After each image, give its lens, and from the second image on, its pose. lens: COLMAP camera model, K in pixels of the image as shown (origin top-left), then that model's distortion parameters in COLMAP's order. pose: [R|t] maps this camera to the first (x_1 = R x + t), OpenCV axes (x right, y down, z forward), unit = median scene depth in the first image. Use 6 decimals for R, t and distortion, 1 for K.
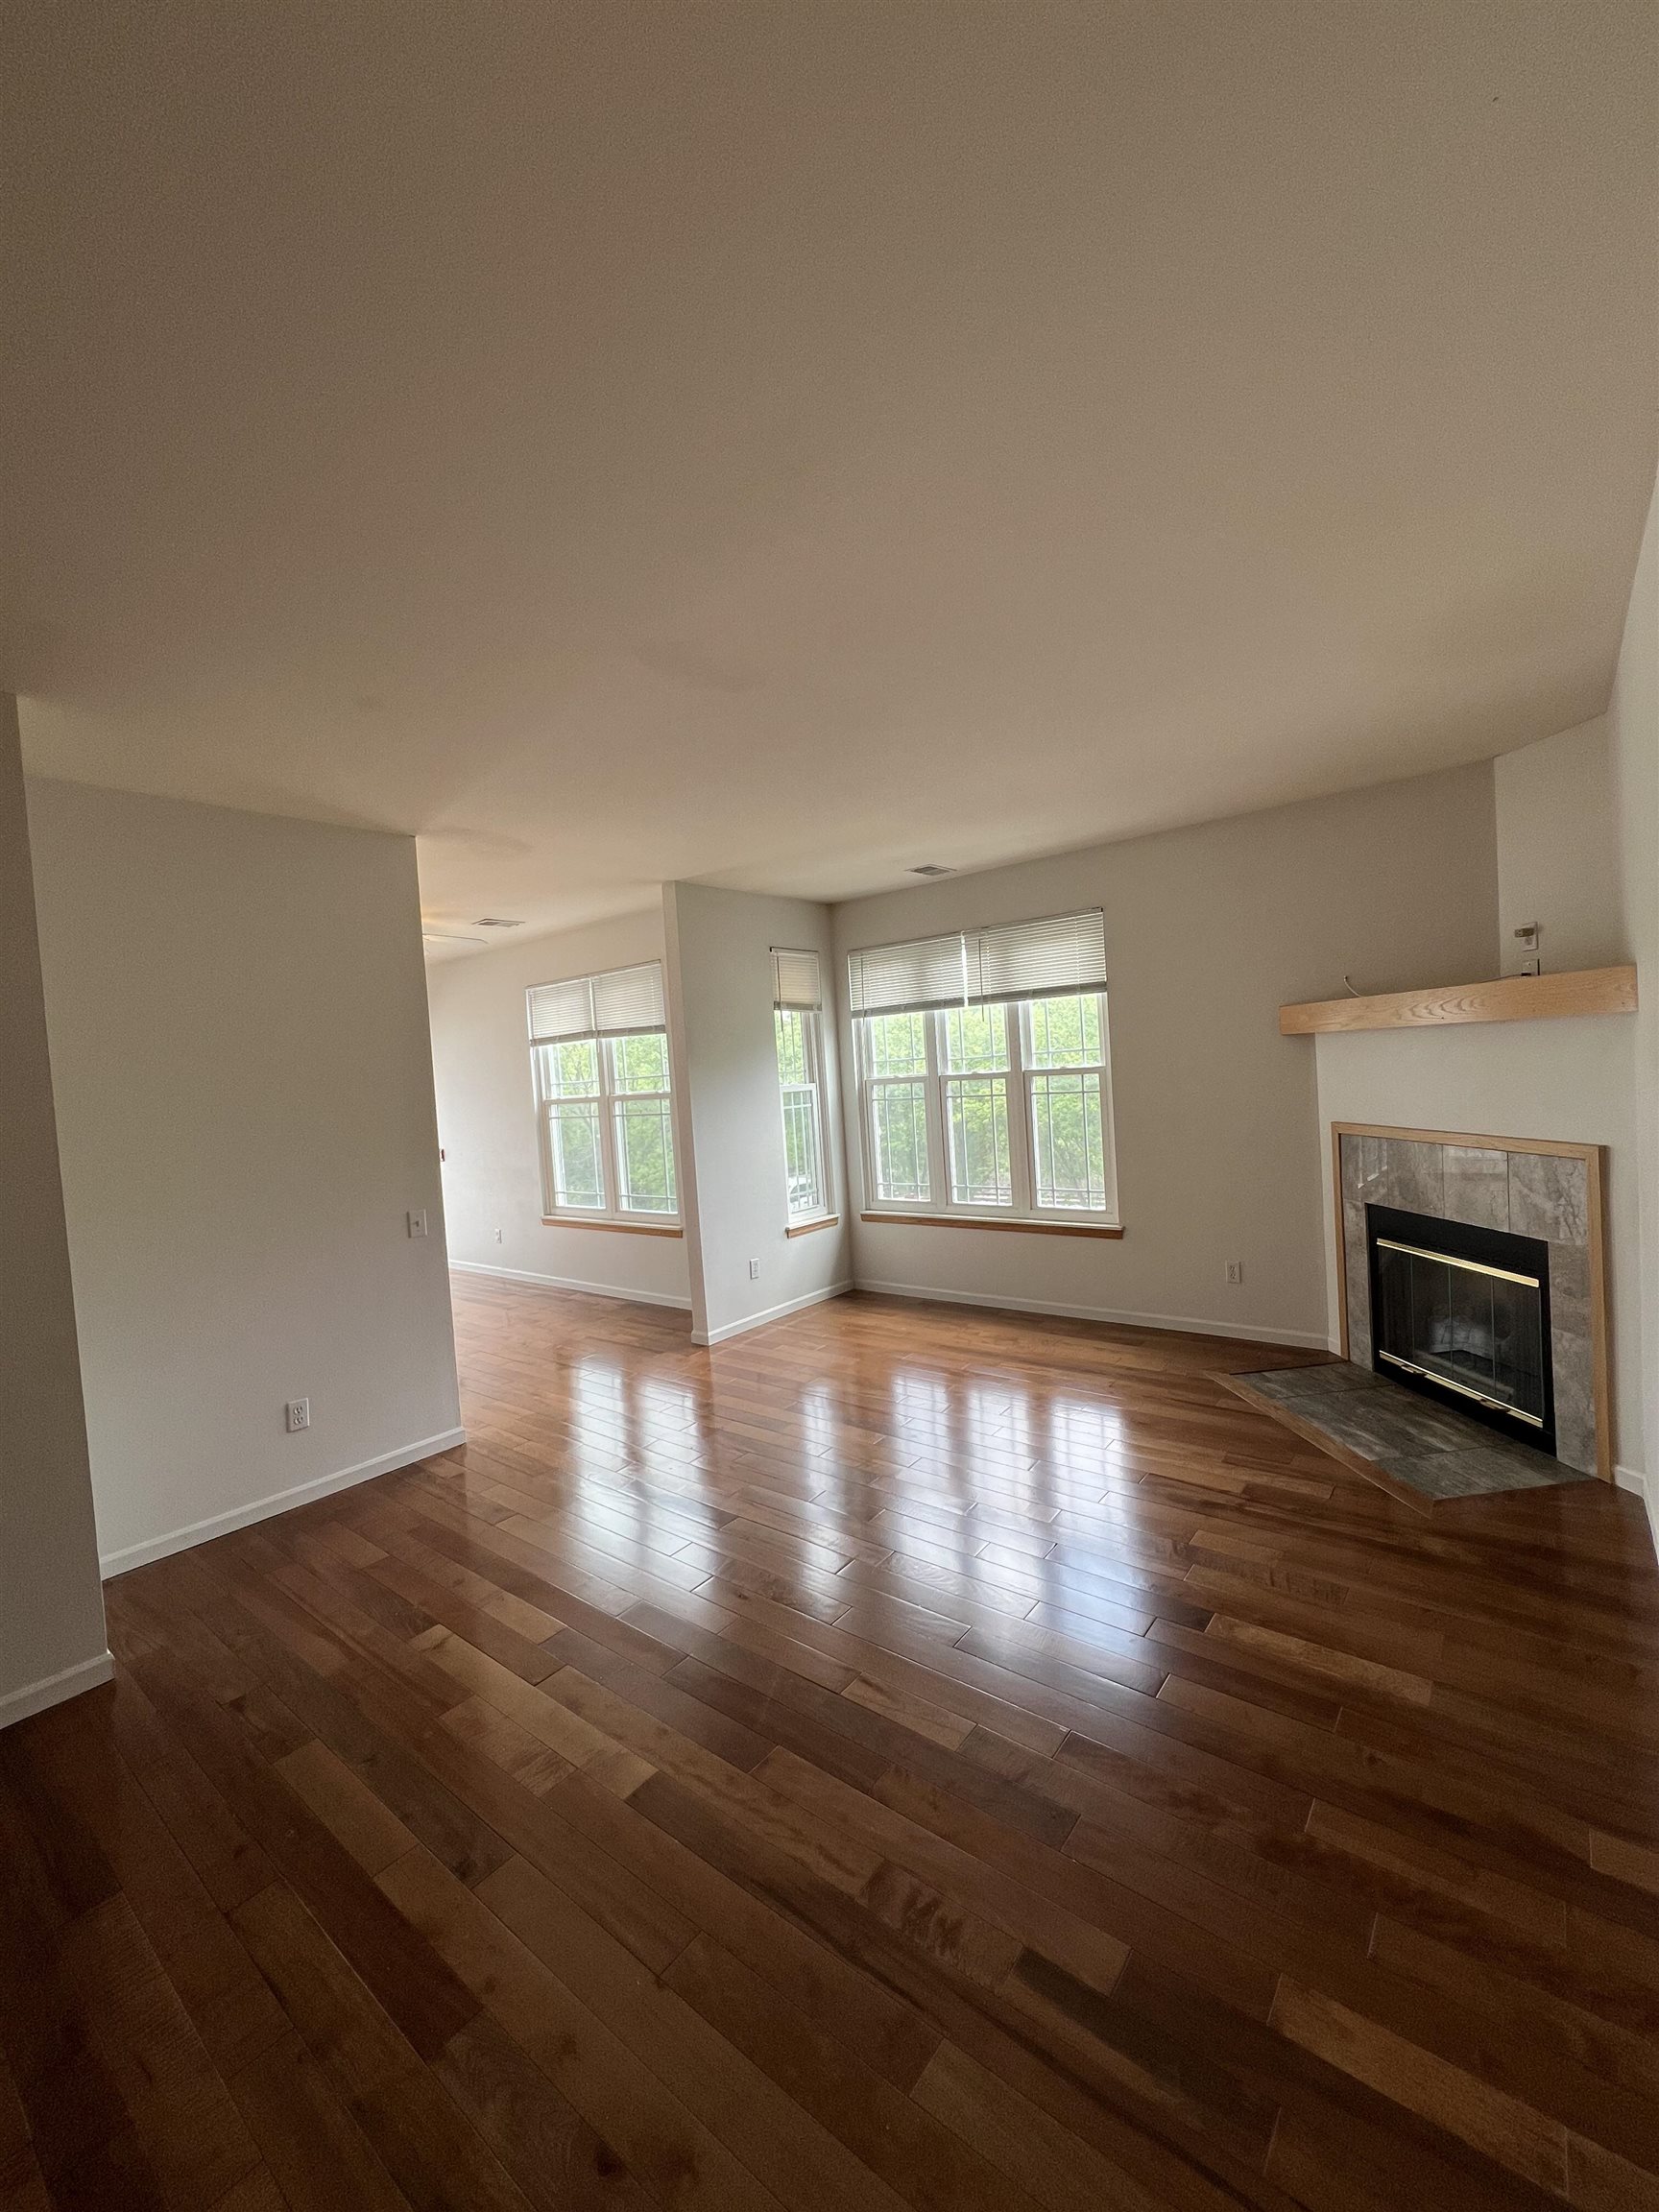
lens RADIAL K [[884.9, 0, 838.3], [0, 884.9, 1099.2], [0, 0, 1]] dist [-0.002231, 0.000446]
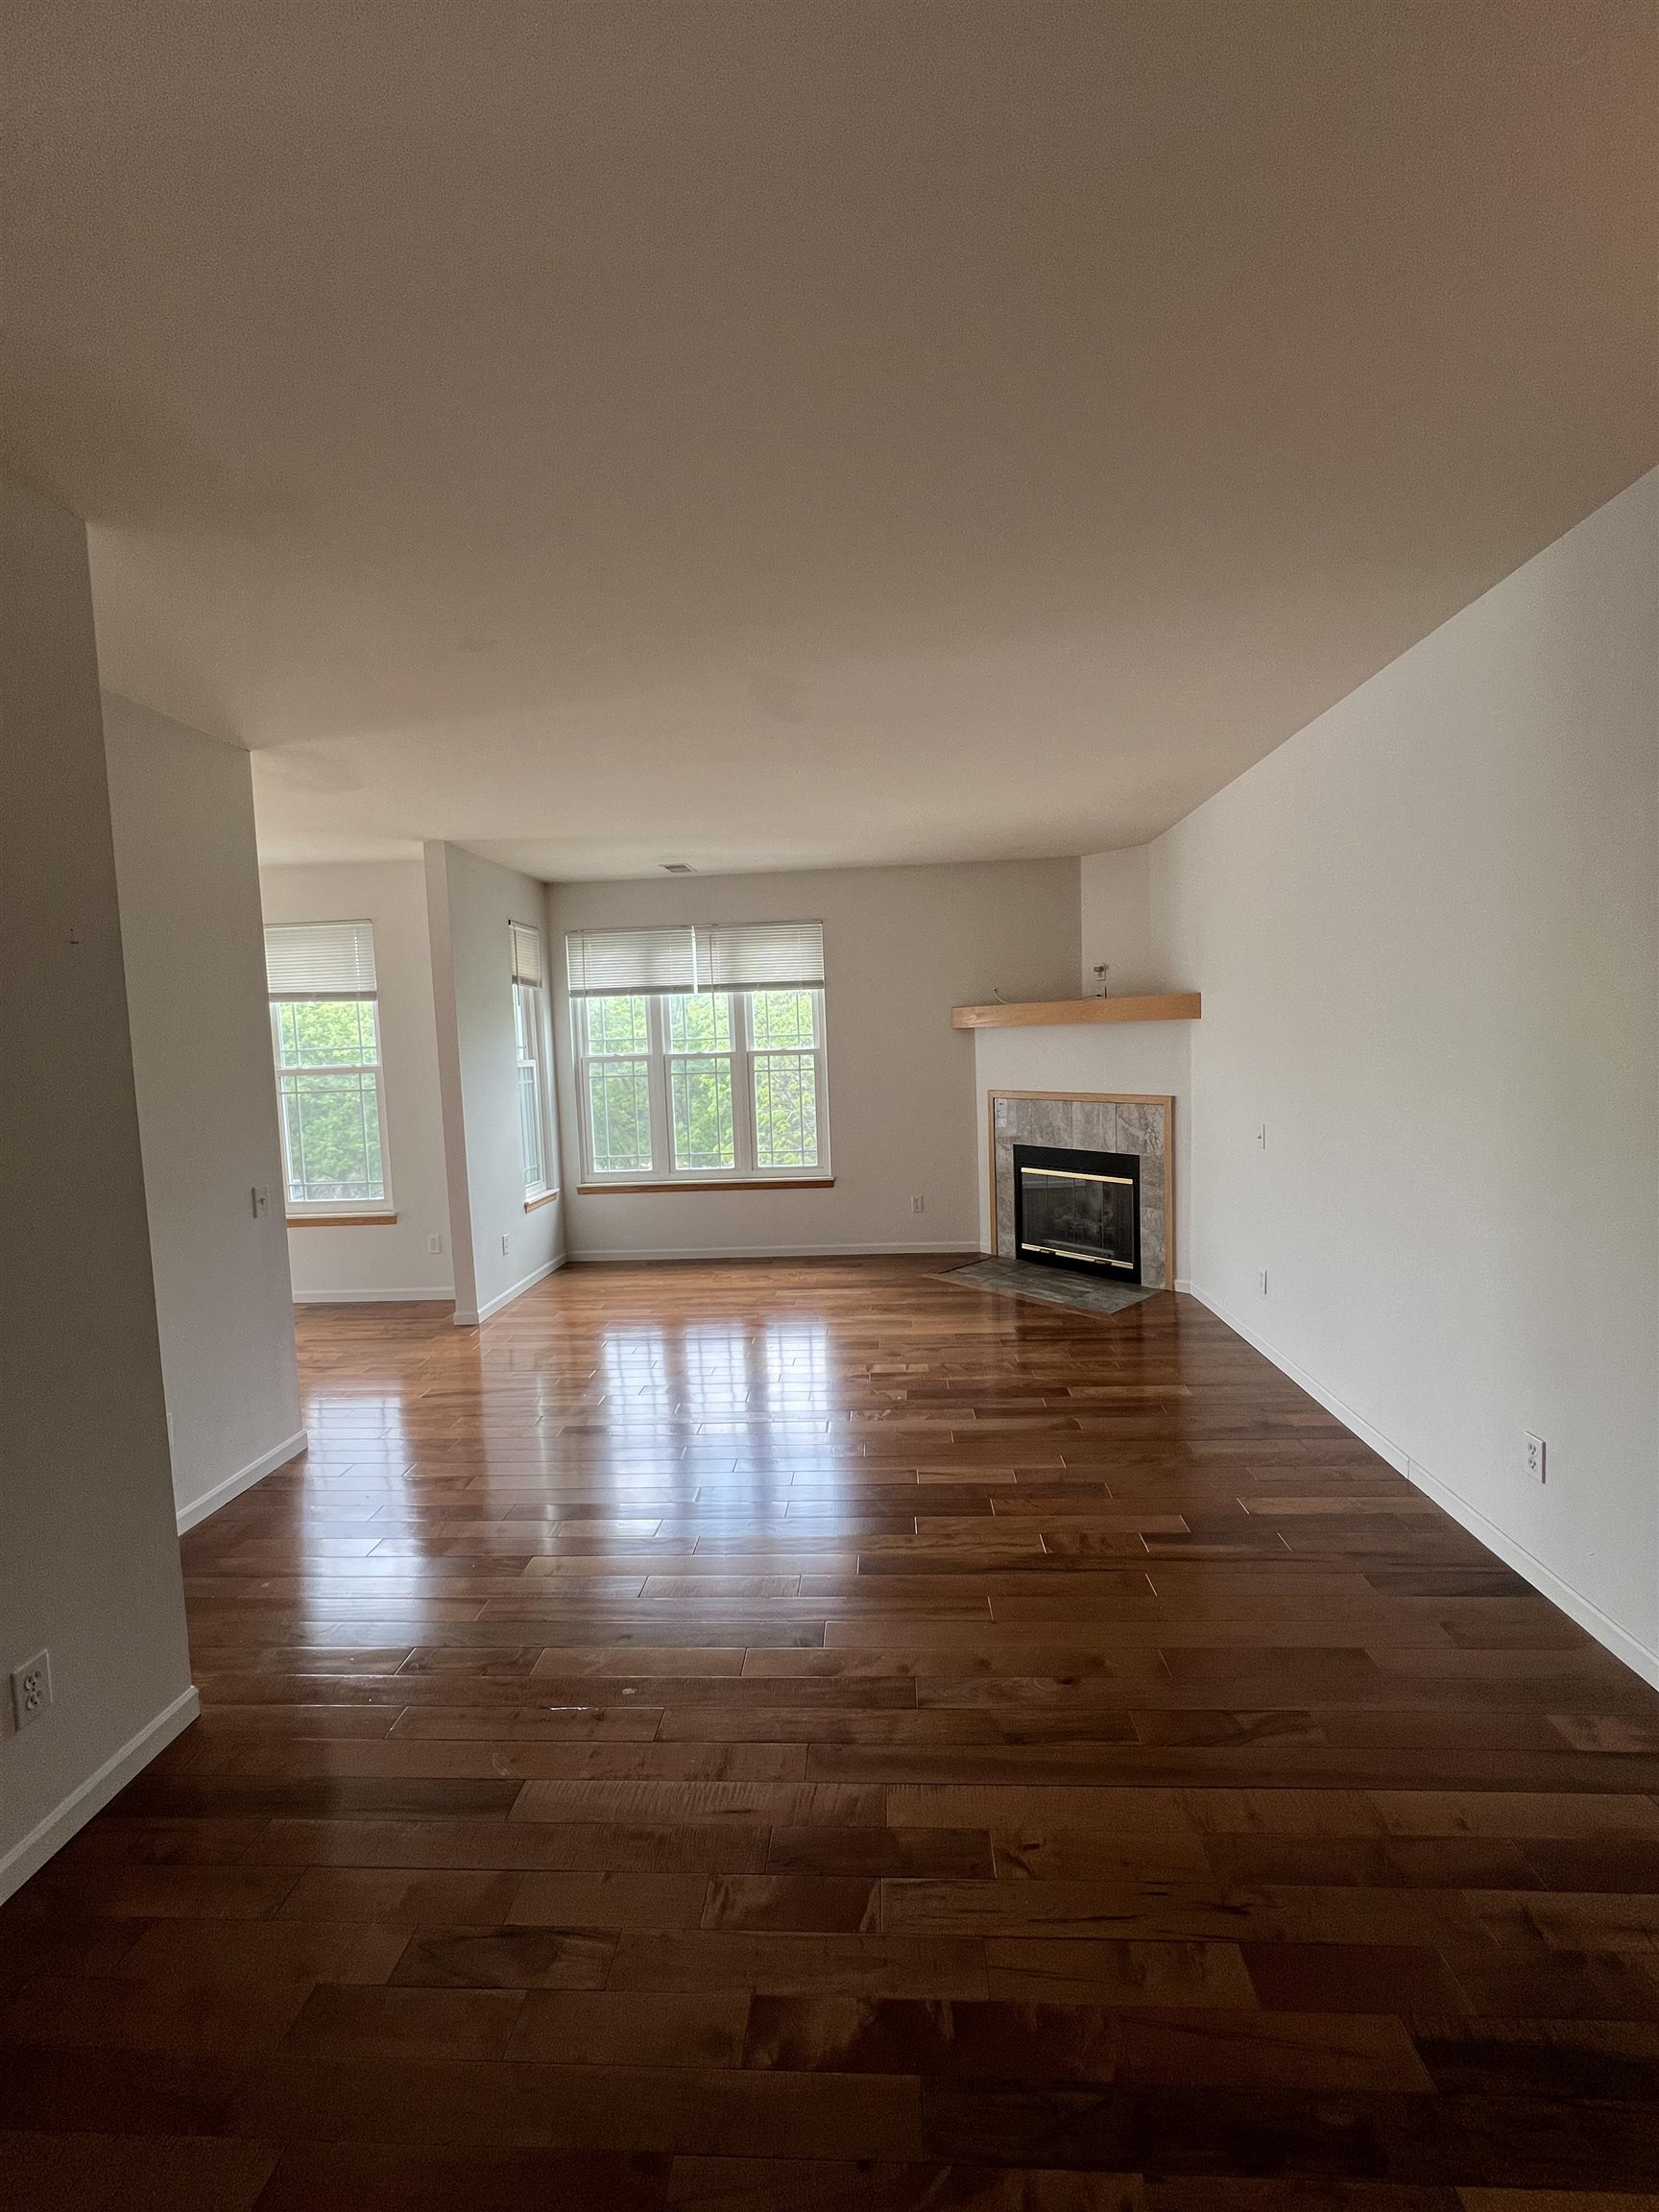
lens RADIAL K [[884.9, 0, 838.3], [0, 884.9, 1099.2], [0, 0, 1]] dist [-0.002231, 0.000446]
pose [[0.815897, -0.002921, 0.578190, -0.433883], [0.002460, 0.999996, 0.001580, 0.034641], [-0.578192, 0.000133, 0.815901, -0.025975]]
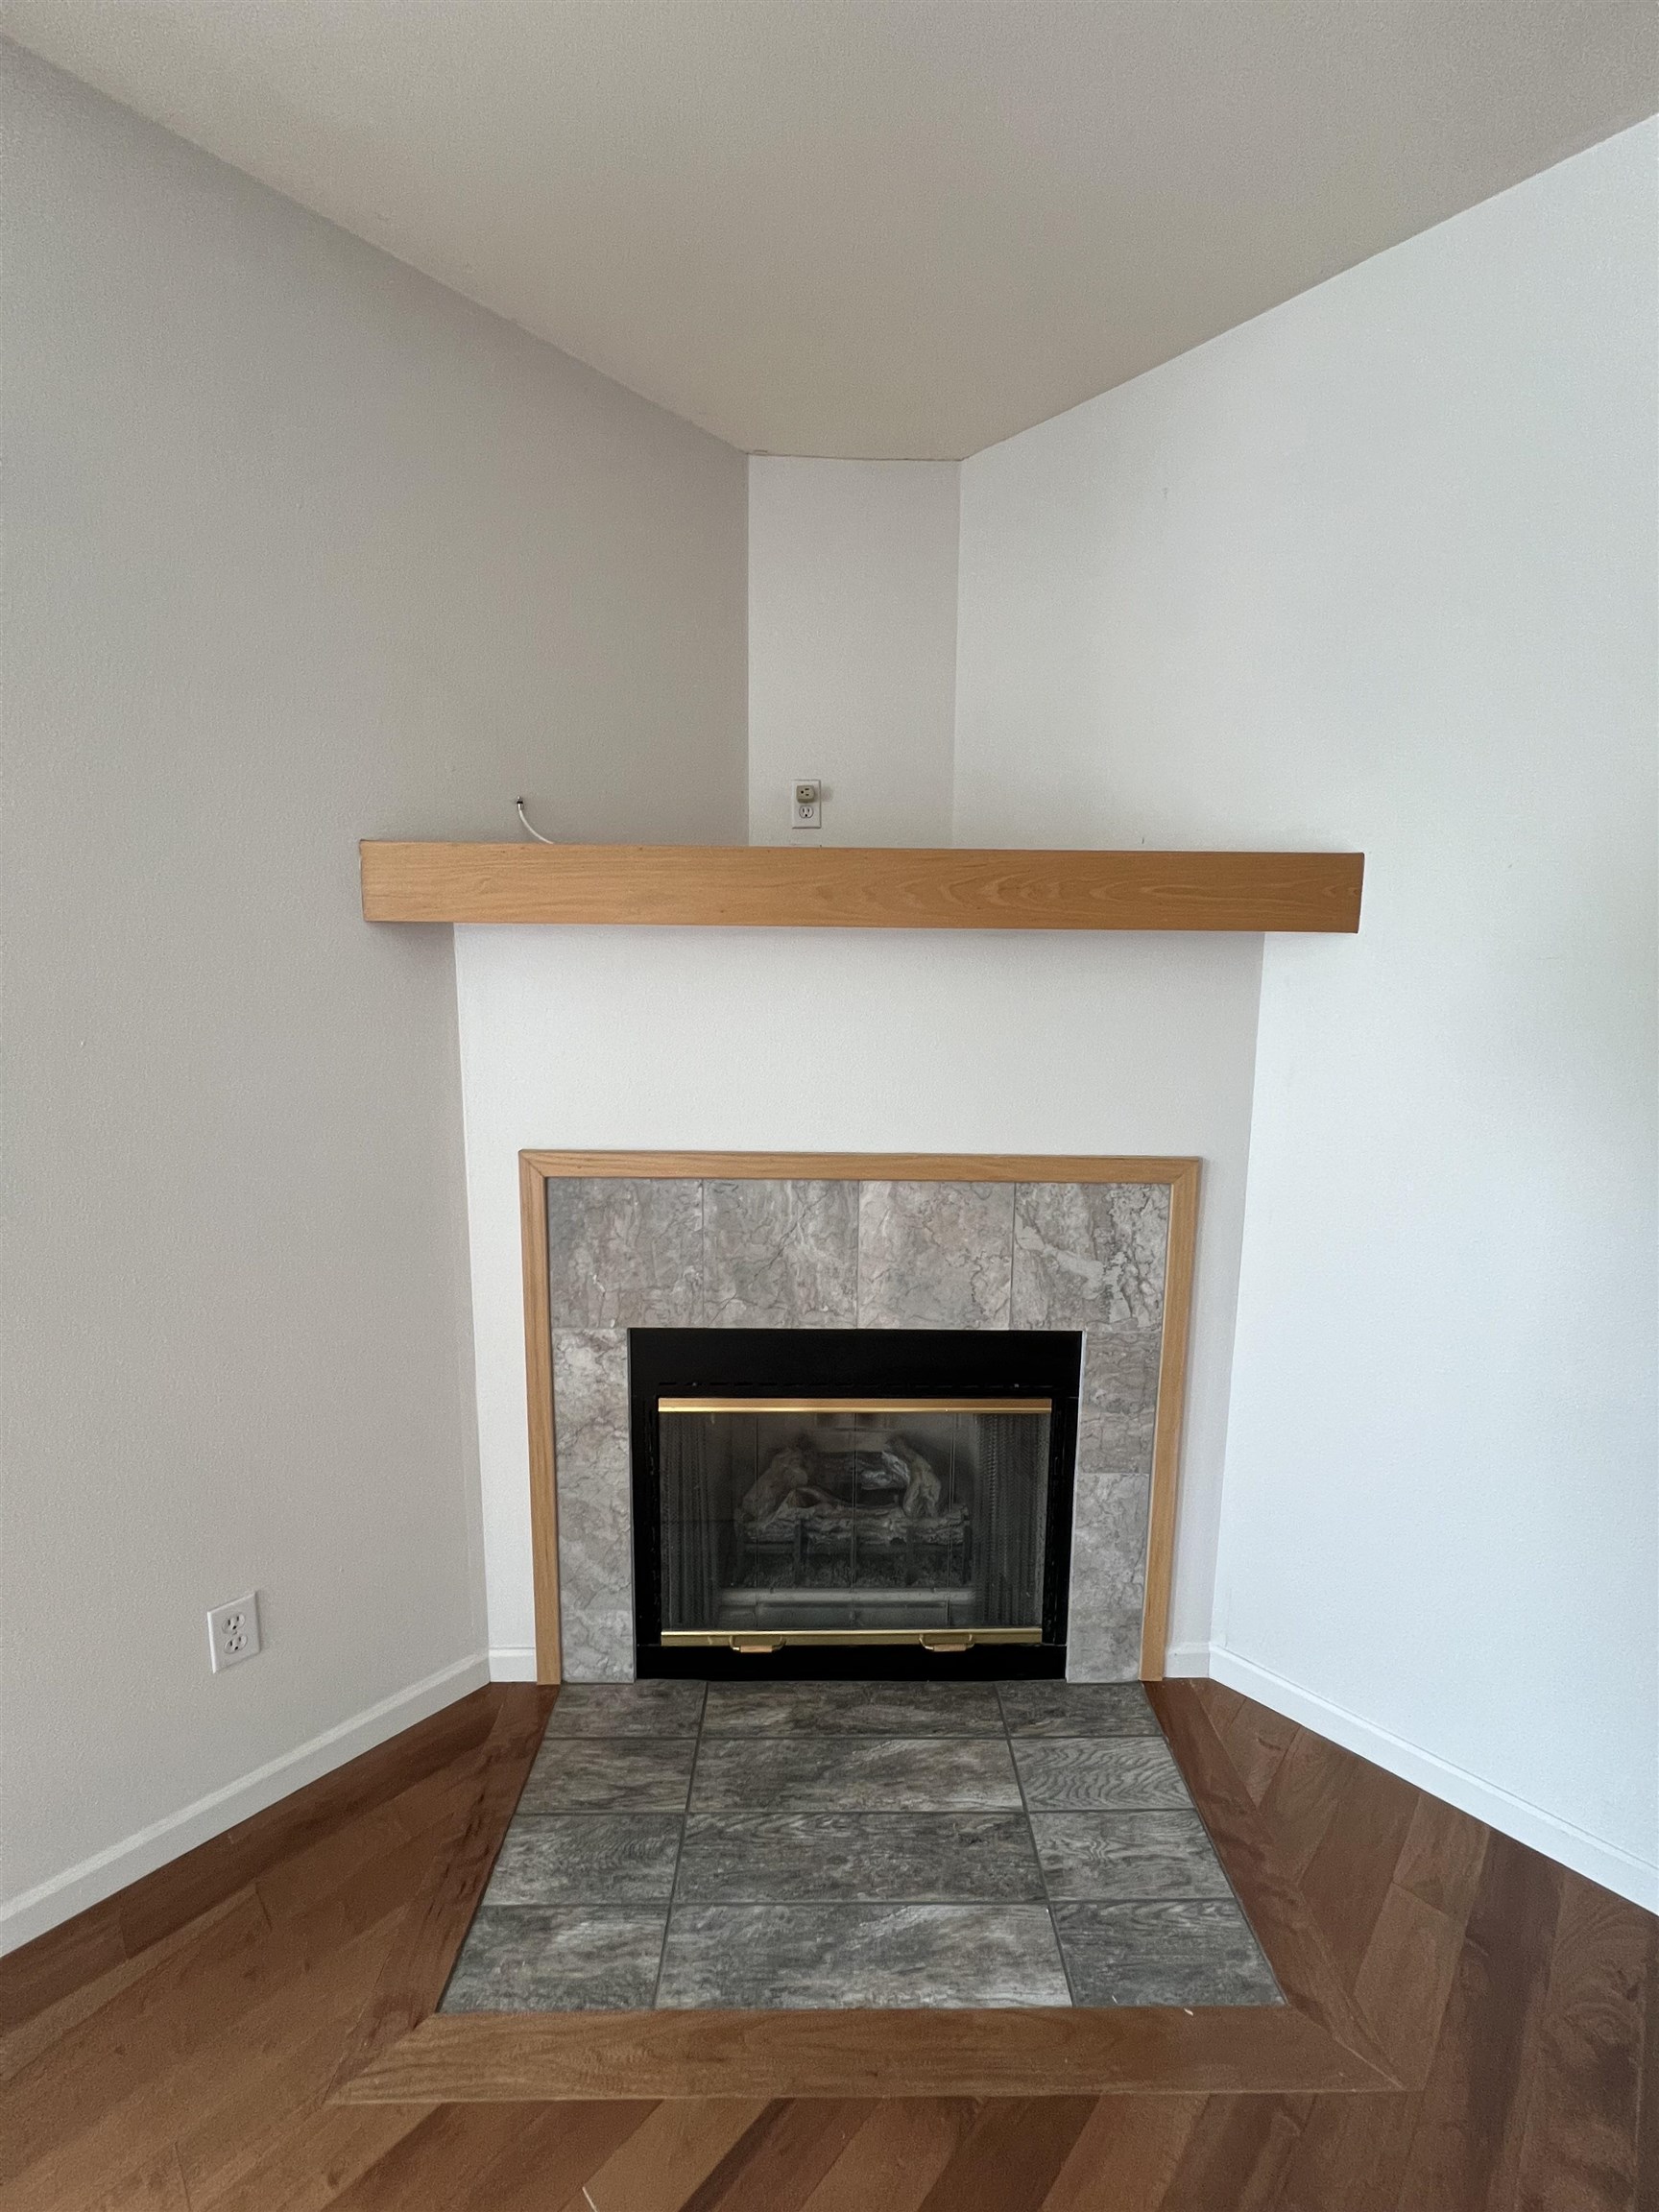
lens RADIAL K [[884.9, 0, 838.3], [0, 884.9, 1099.2], [0, 0, 1]] dist [-0.002231, 0.000446]
pose [[0.095355, -0.056326, 0.993849, 0.154832], [0.020609, 0.998296, 0.054601, -0.016377], [-0.995230, 0.015276, 0.096353, 0.756118]]
